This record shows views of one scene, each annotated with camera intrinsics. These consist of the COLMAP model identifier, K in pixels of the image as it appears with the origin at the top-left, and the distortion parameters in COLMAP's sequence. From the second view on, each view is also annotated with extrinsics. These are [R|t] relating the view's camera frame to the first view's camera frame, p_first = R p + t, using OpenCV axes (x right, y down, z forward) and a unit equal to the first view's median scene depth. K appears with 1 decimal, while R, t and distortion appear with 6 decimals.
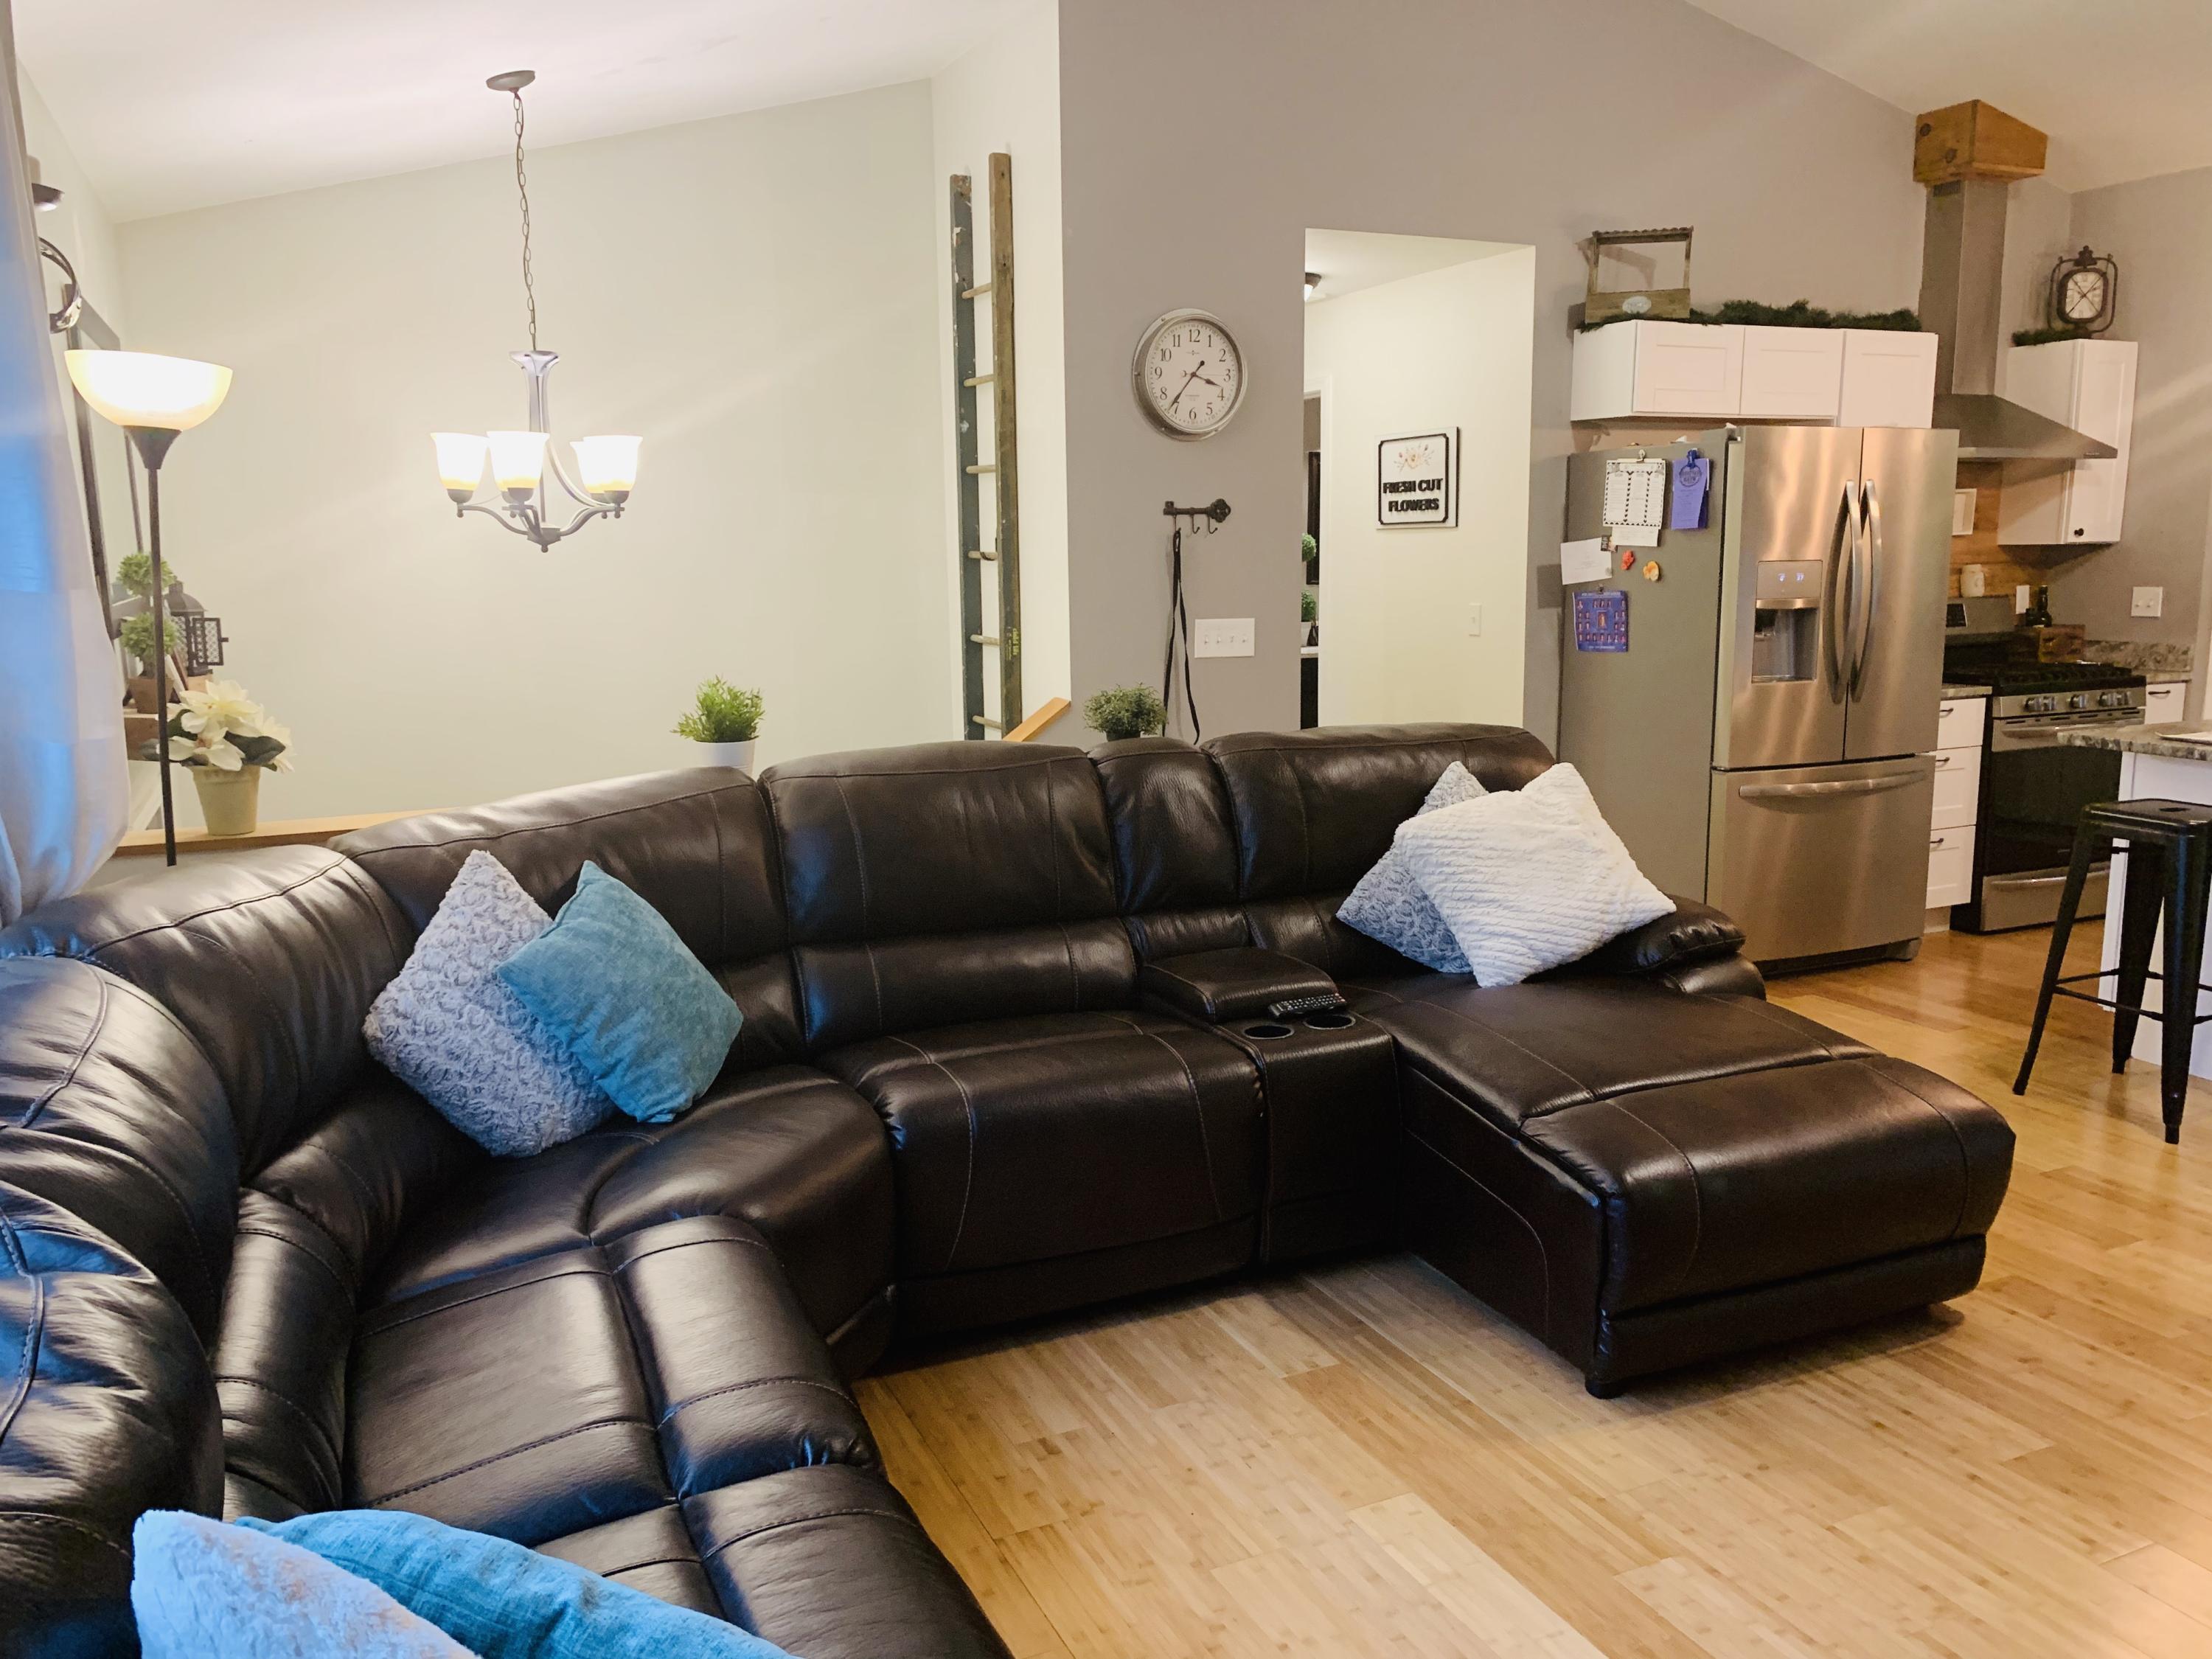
lens RADIAL K [[1691.2, 0, 1097.9], [0, 1691.2, 823.0], [0, 0, 1]] dist [0.050962, -0.068489]
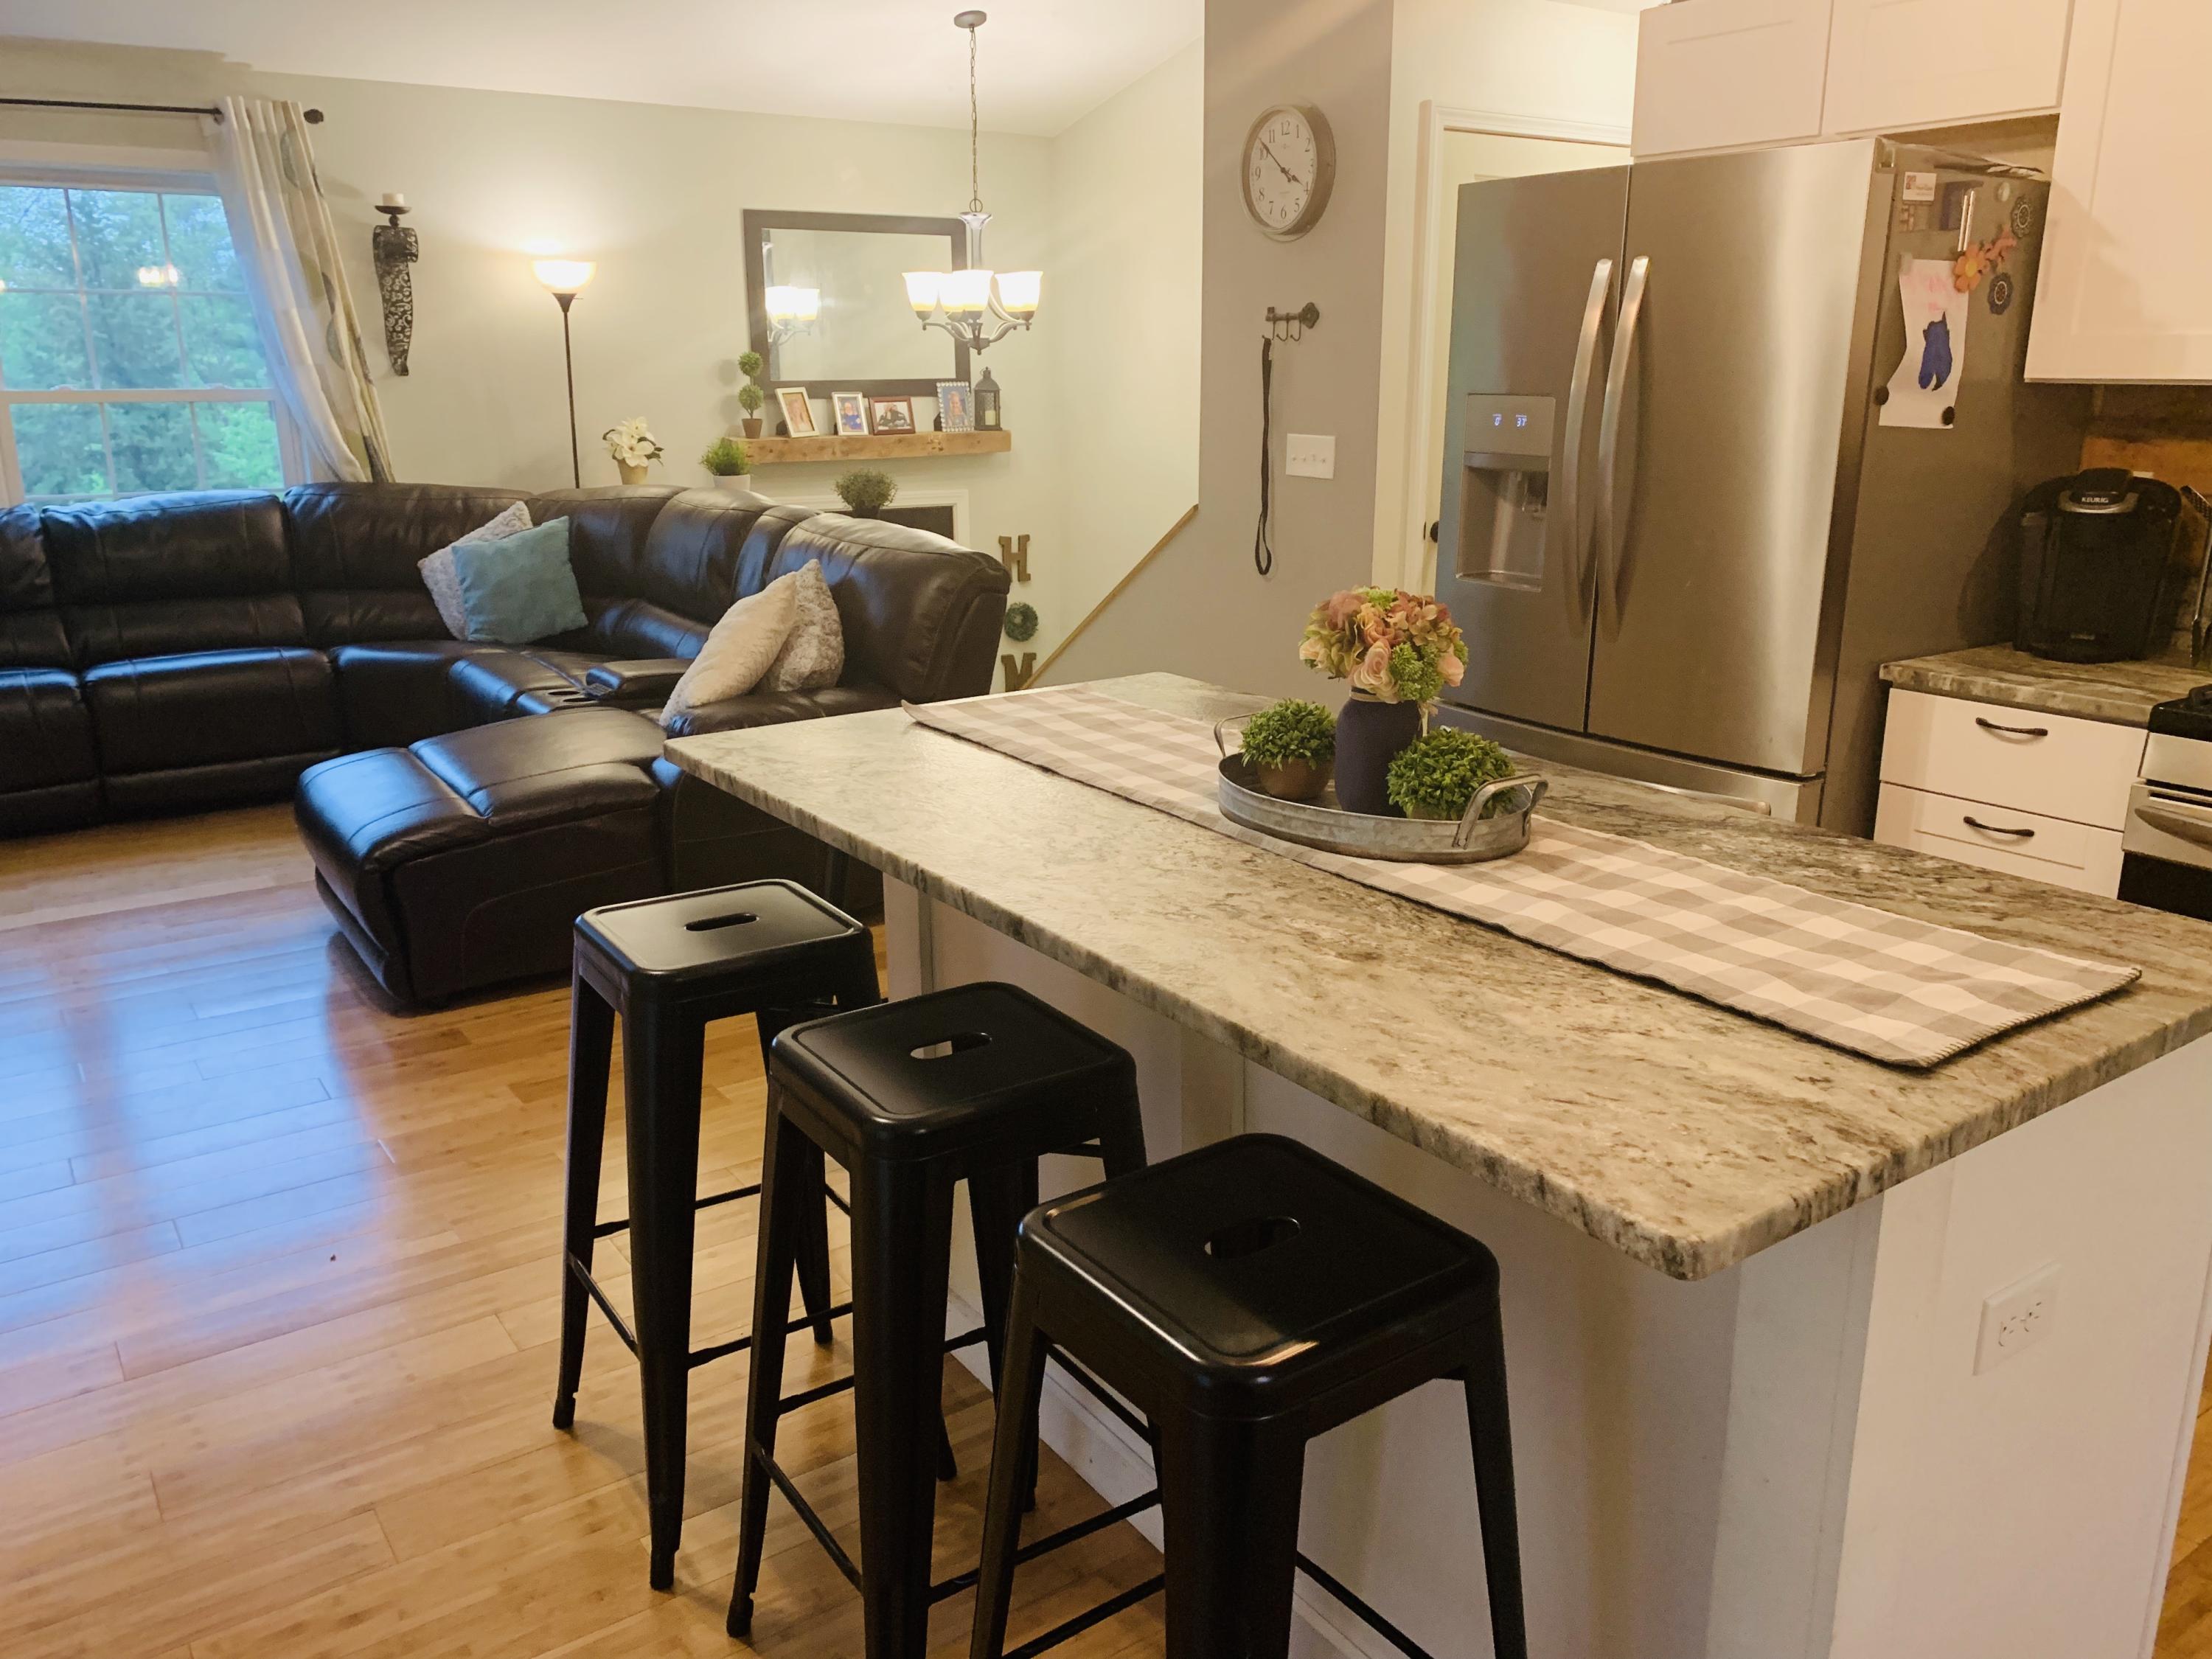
lens RADIAL K [[1691.2, 0, 1097.9], [0, 1691.2, 823.0], [0, 0, 1]] dist [0.050962, -0.068489]
pose [[0.175240, 0.275736, -0.945125, 1.010251], [-0.157347, 0.955484, 0.249584, -0.132537], [0.971871, 0.104975, 0.210825, 0.717708]]
